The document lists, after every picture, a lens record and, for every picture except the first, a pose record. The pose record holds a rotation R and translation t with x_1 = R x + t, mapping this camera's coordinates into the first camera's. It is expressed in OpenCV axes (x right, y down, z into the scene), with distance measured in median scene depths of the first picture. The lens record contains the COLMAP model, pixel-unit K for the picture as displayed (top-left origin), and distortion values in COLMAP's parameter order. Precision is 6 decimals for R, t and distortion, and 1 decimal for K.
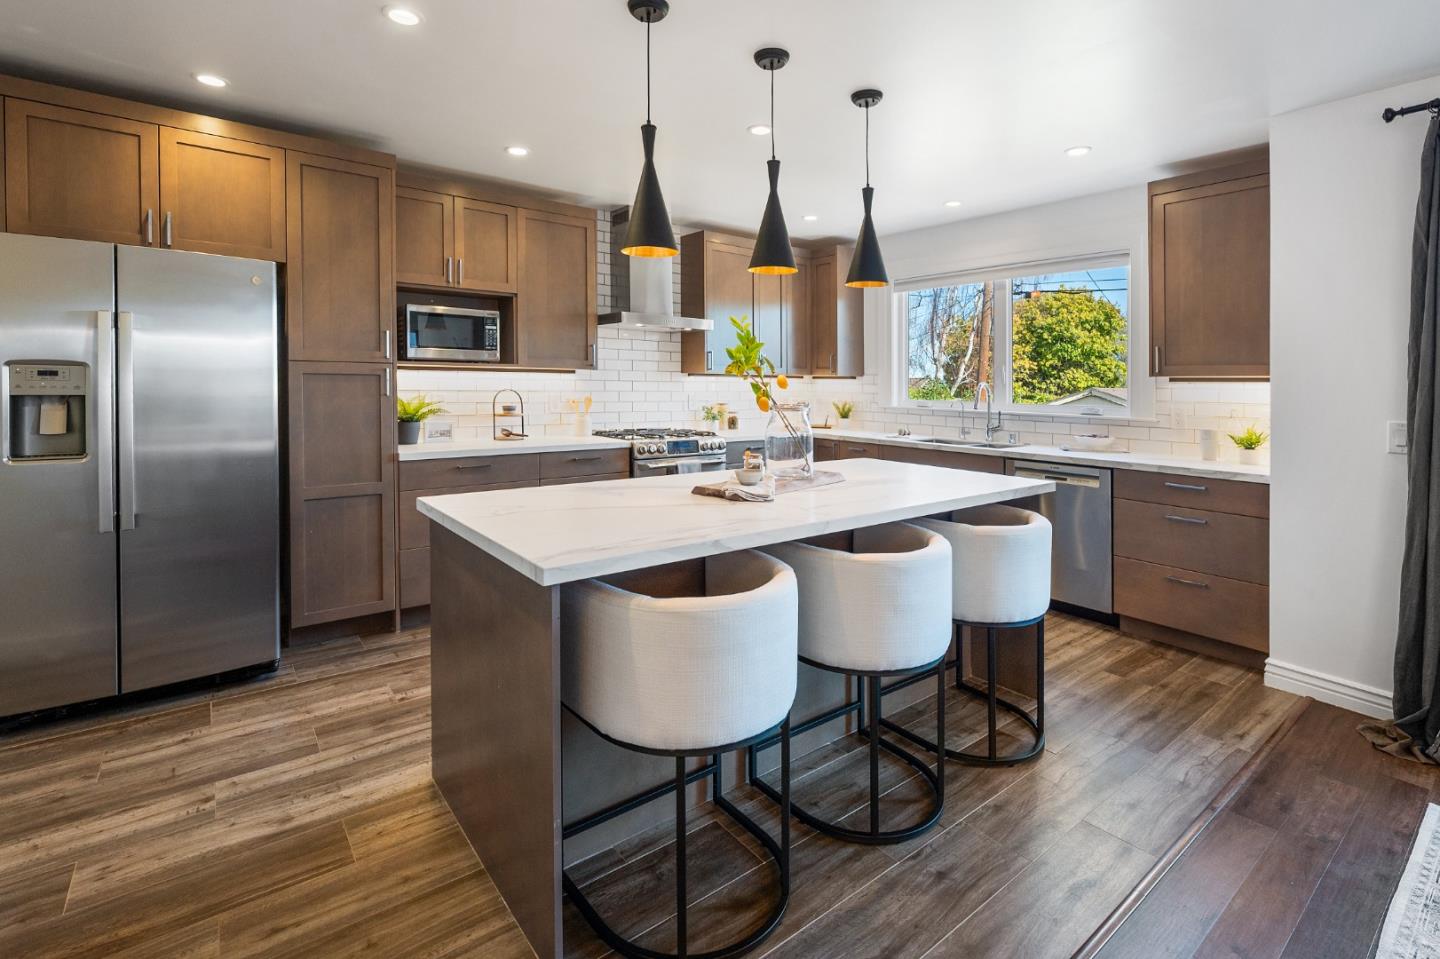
lens RADIAL K [[657.6, 0, 721.0], [0, 657.6, 487.4], [0, 0, 1]] dist [-0.001334, -0.000176]
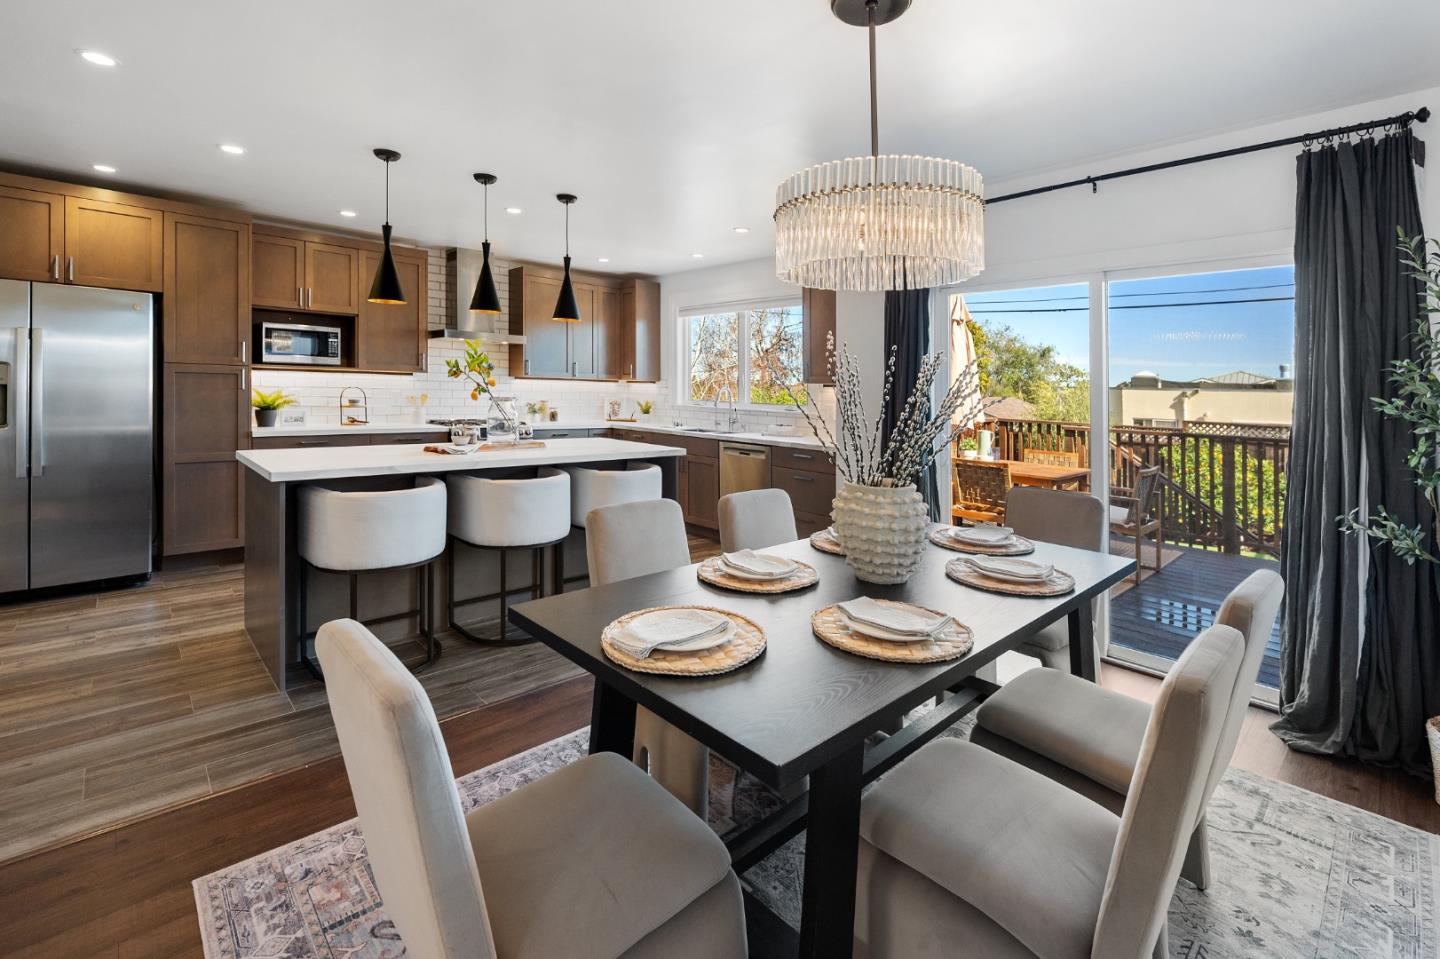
lens RADIAL K [[645.1, 0, 720.0], [0, 645.1, 479.5], [0, 0, 1]] dist [0.000647, -0.000172]
pose [[0.996132, 0.000954, 0.087864, 0.346139], [0.000542, 0.999855, -0.016999, 0.068317], [-0.087867, 0.016981, 0.995987, -0.402574]]
